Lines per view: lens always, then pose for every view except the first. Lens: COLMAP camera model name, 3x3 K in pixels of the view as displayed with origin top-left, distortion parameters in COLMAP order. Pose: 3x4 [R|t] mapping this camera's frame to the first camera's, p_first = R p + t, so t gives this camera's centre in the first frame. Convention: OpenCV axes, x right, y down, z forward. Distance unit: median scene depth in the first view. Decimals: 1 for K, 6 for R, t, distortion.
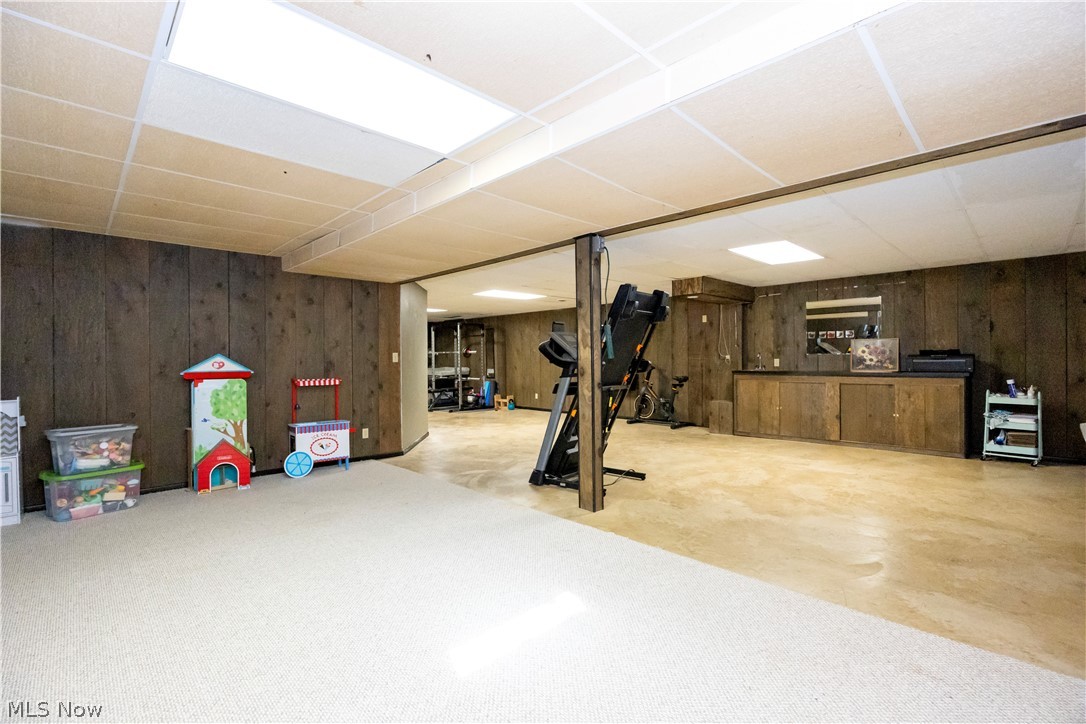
lens RADIAL K [[490.8, 0, 543.0], [0, 490.8, 361.8], [0, 0, 1]] dist [-0.004899, -0.001295]
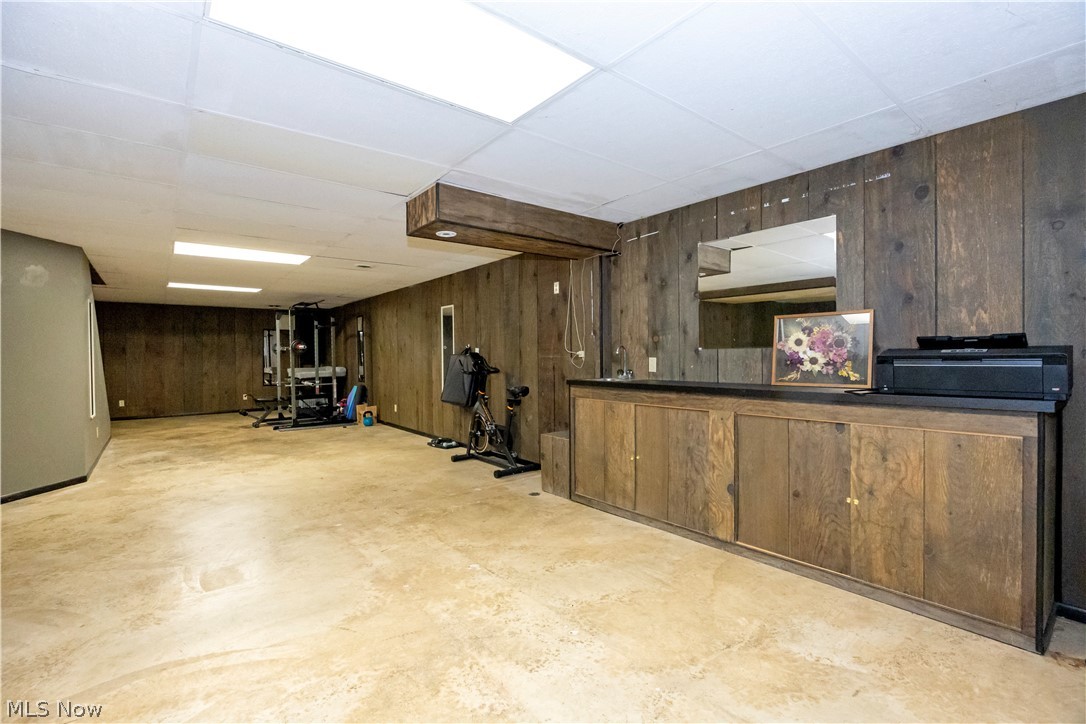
lens RADIAL K [[490.8, 0, 541.3], [0, 490.8, 361.6], [0, 0, 1]] dist [-0.004899, -0.001295]
pose [[0.994556, -0.000891, -0.104196, 0.453571], [0.001977, 0.999945, 0.010319, -0.007917], [0.104181, -0.010469, 0.994503, 0.513432]]
